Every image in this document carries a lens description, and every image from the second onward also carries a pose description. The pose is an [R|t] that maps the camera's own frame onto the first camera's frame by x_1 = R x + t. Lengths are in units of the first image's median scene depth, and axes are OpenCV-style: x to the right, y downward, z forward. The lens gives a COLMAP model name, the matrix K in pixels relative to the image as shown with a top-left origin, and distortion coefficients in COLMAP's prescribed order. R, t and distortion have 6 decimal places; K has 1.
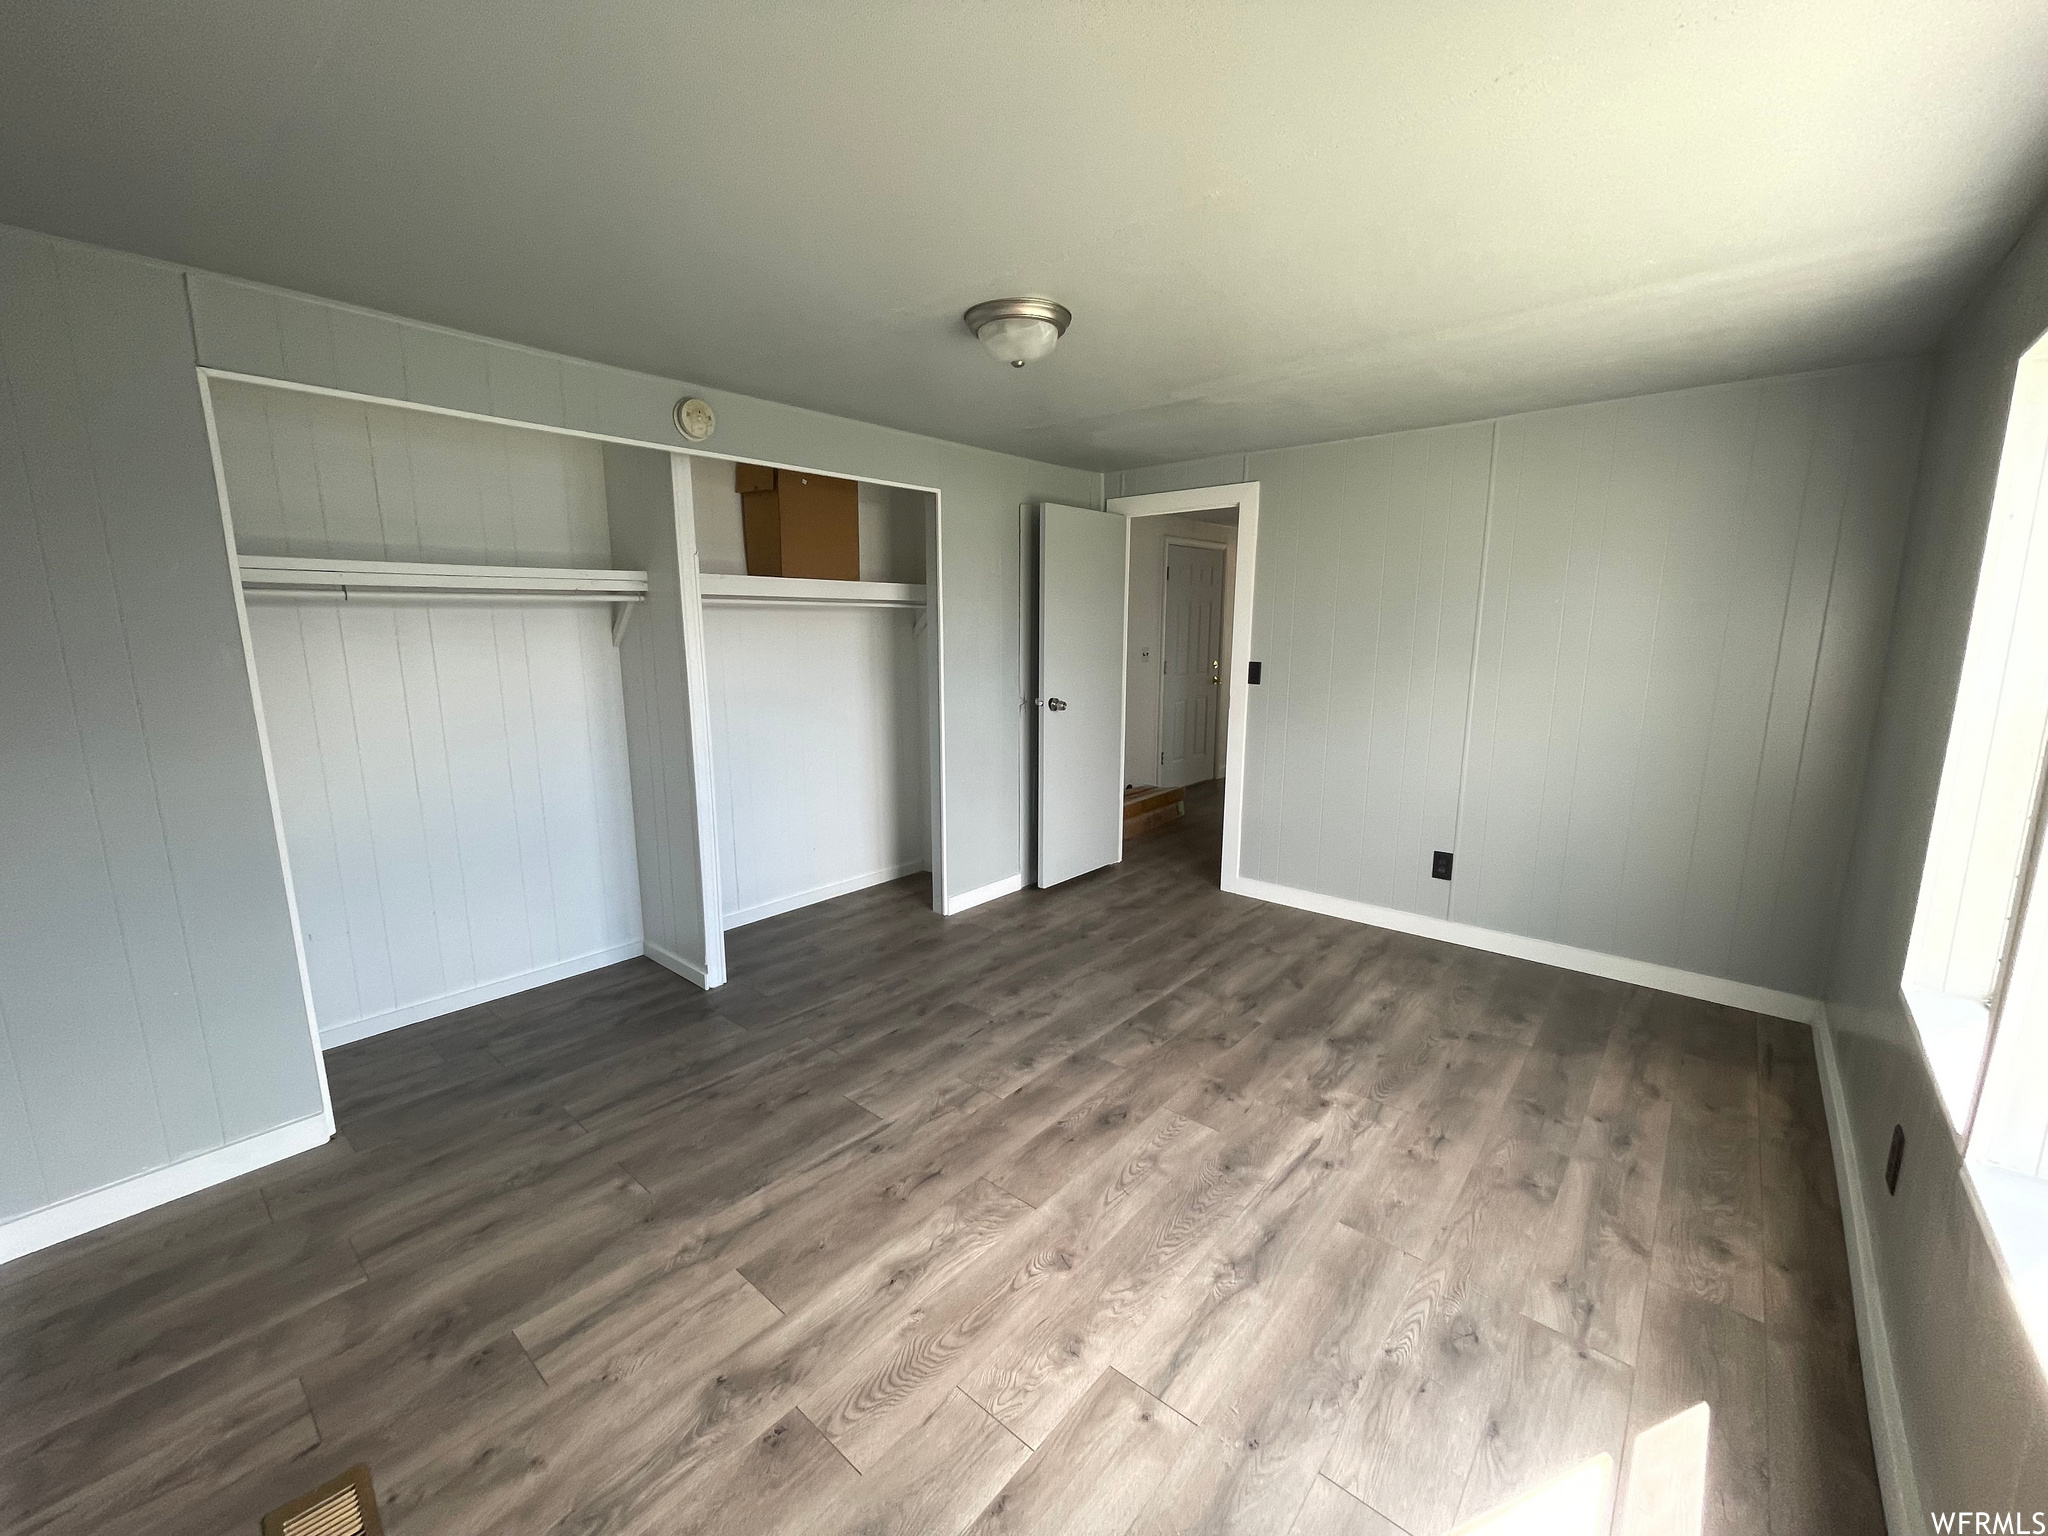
lens RADIAL K [[827.0, 0, 1009.5], [0, 827.0, 764.2], [0, 0, 1]] dist [-0.004637, 0.002941]
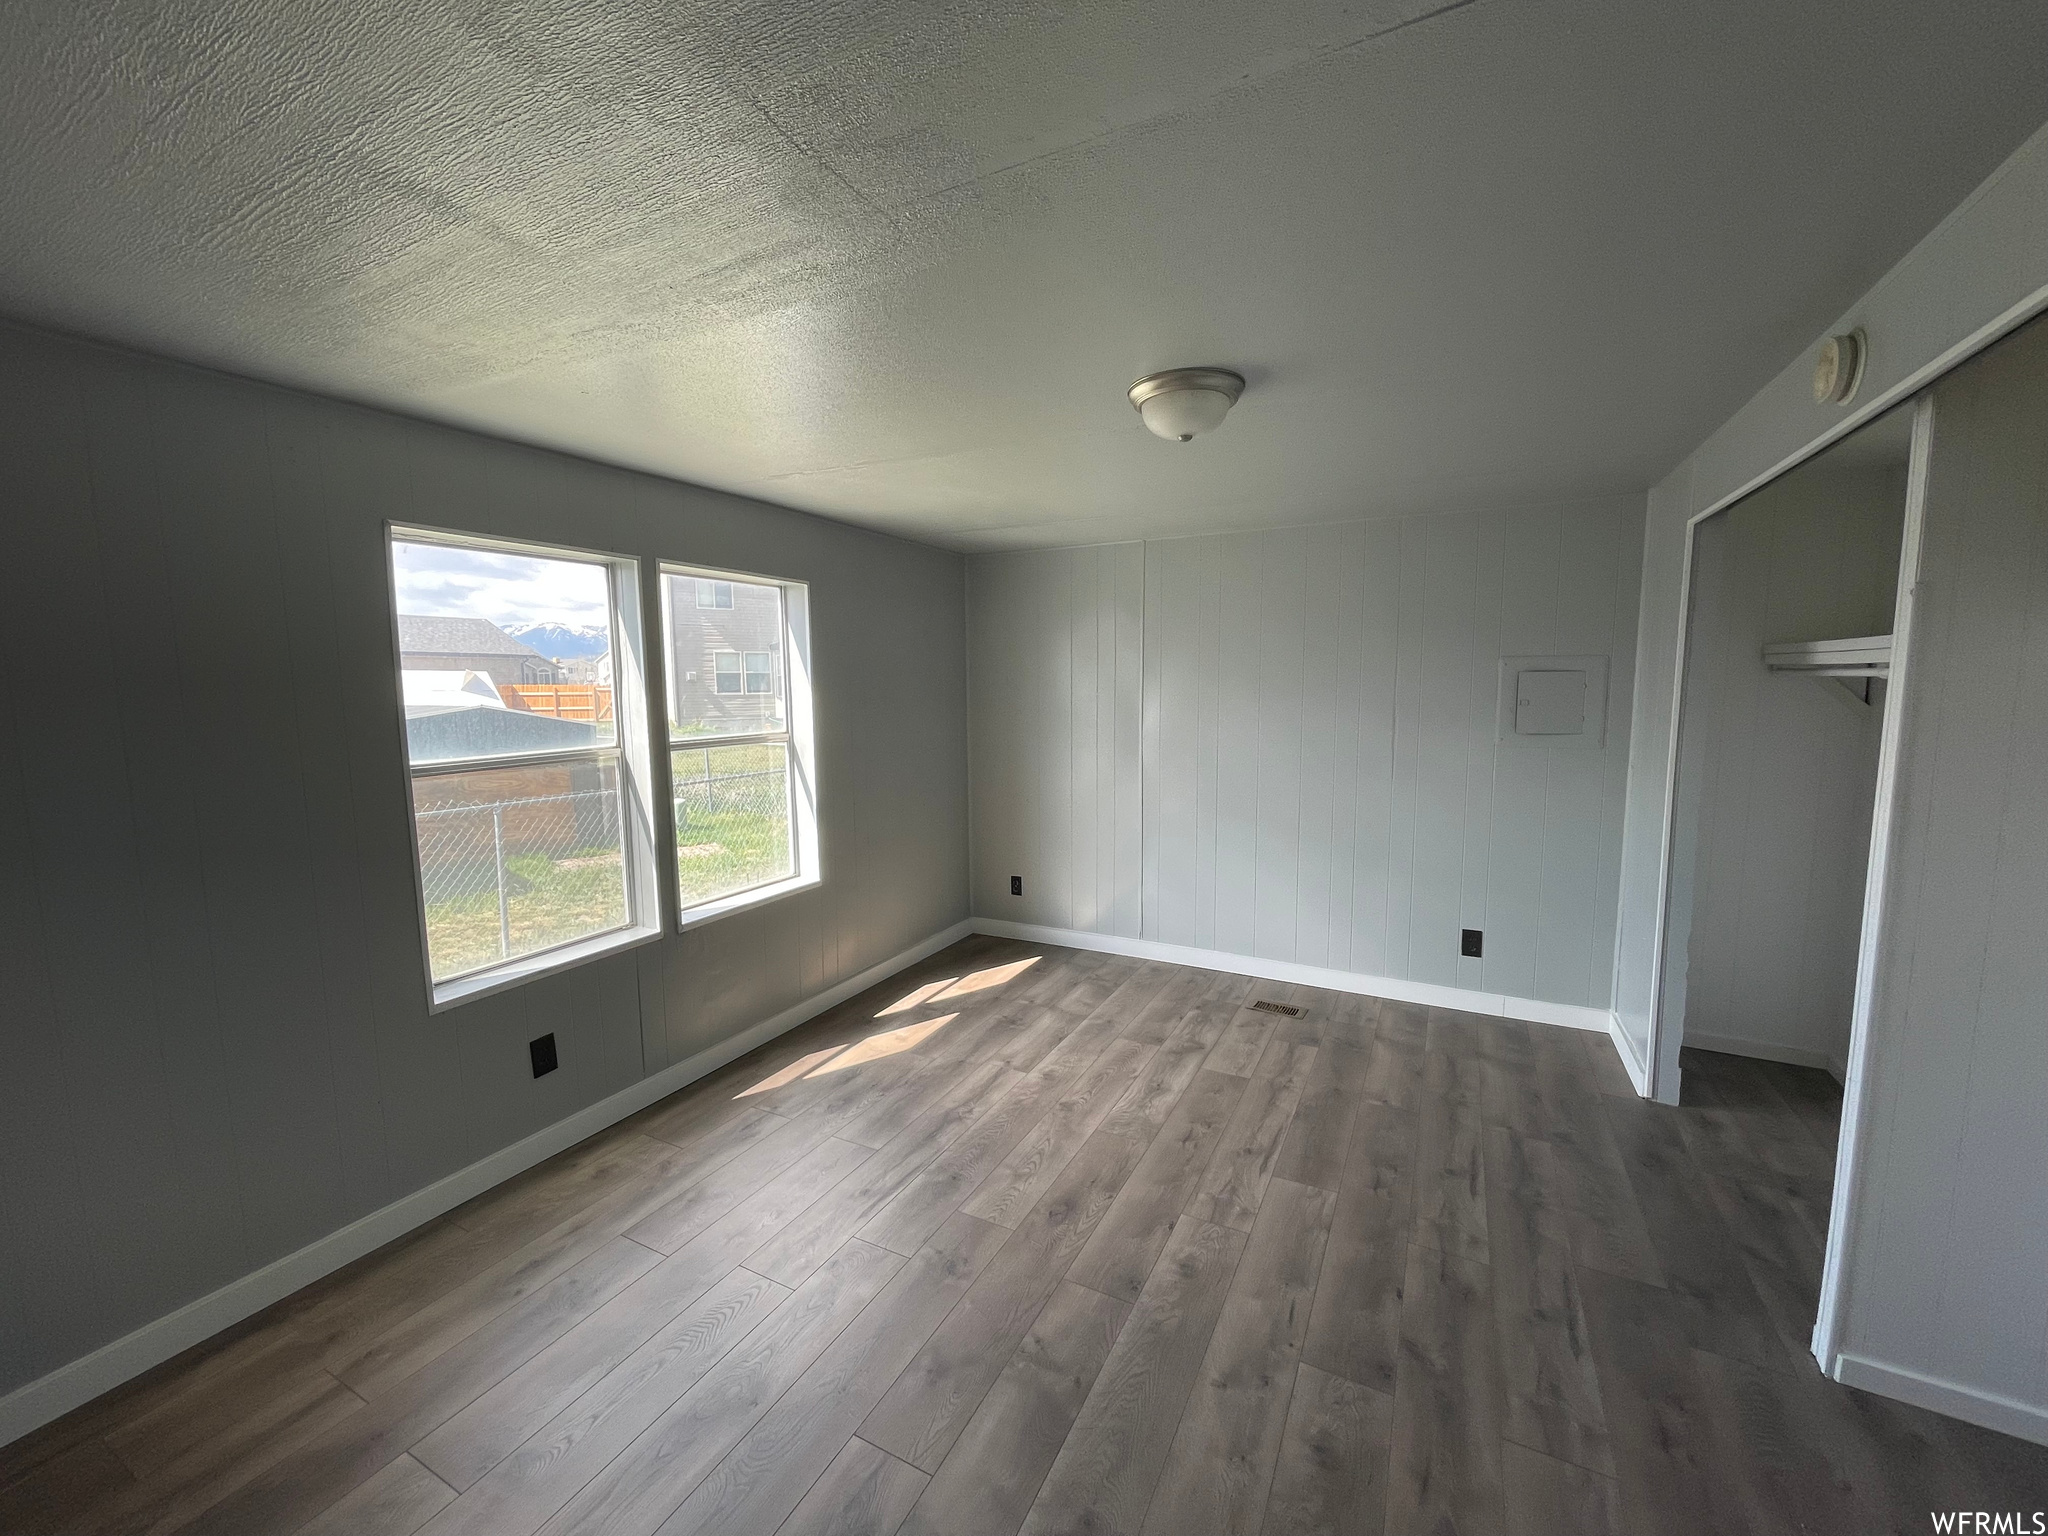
lens RADIAL K [[827.0, 0, 1012.6], [0, 827.0, 755.4], [0, 0, 1]] dist [-0.004637, 0.002941]
pose [[-0.973352, 0.029810, -0.227369, 0.440860], [-0.029856, 0.966601, 0.254540, -0.386999], [0.227363, 0.254545, -0.939954, 2.004979]]
